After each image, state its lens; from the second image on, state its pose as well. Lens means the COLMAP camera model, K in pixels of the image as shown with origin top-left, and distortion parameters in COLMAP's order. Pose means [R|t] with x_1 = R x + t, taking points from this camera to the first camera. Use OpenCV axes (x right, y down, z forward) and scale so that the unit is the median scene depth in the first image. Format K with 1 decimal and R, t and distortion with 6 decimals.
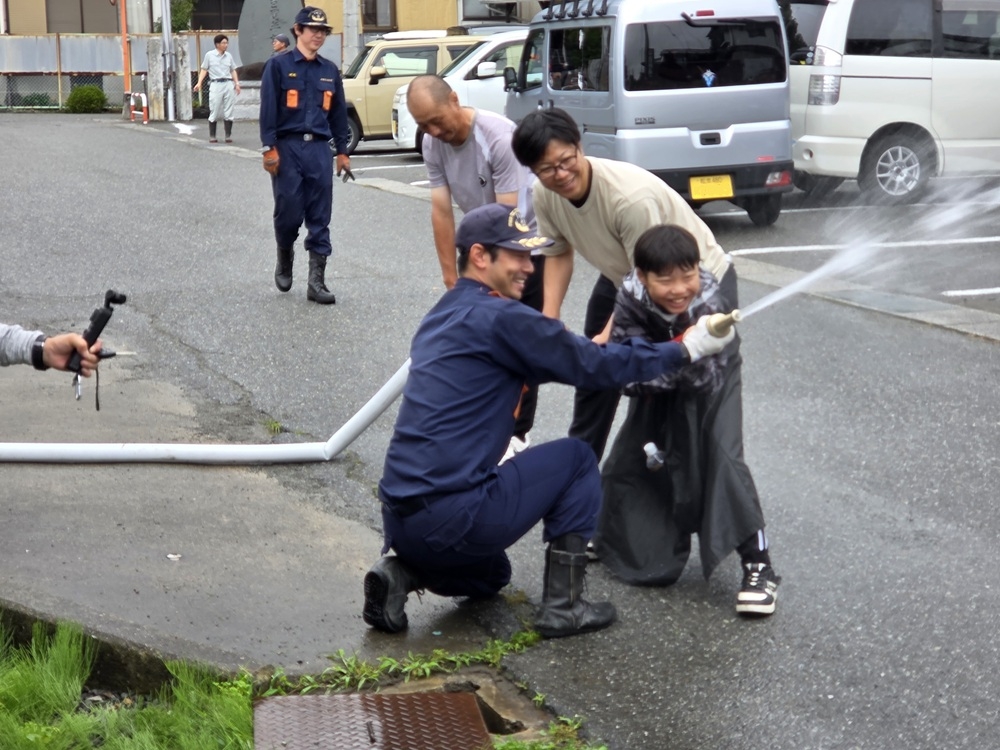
lens RADIAL K [[1972.7, 0, 500.0], [0, 1972.7, 375.0], [0, 0, 1]] dist [-0.169068, 2.134161]
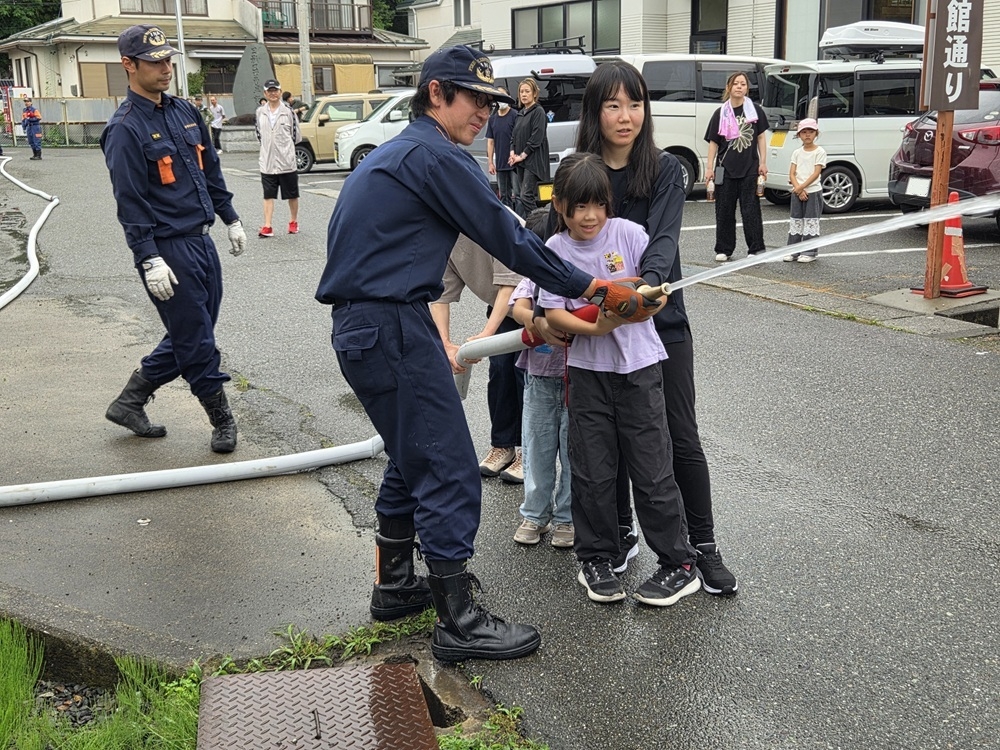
lens RADIAL K [[1169.5, 0, 500.0], [0, 1169.5, 375.0], [0, 0, 1]] dist [0.056109, -0.035540]
pose [[0.996601, -0.025501, 0.078331, -0.007069], [0.020828, 0.997987, 0.059906, -0.020763], [-0.079701, -0.058071, 0.995126, 0.213522]]
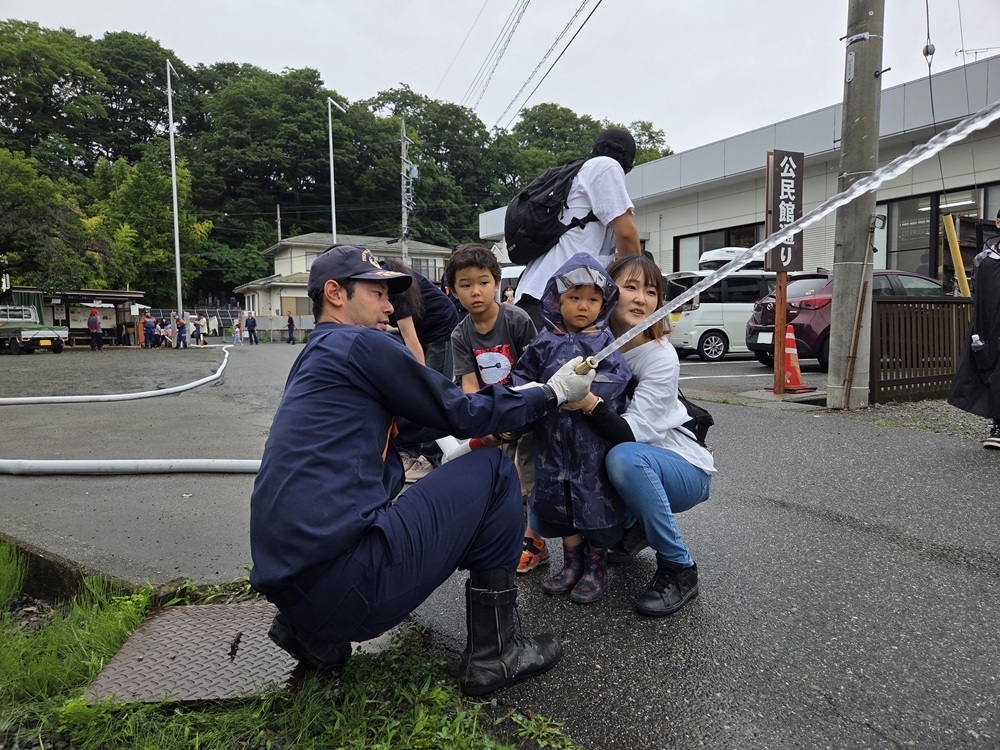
lens RADIAL K [[672.0, 0, 492.5], [0, 672.0, 371.1], [0, 0, 1]] dist [0.059473, -0.045942]
pose [[0.999251, -0.003886, 0.038507, 0.034602], [0.008048, 0.994062, -0.108518, 0.039056], [-0.037856, 0.108746, 0.993348, 0.322268]]
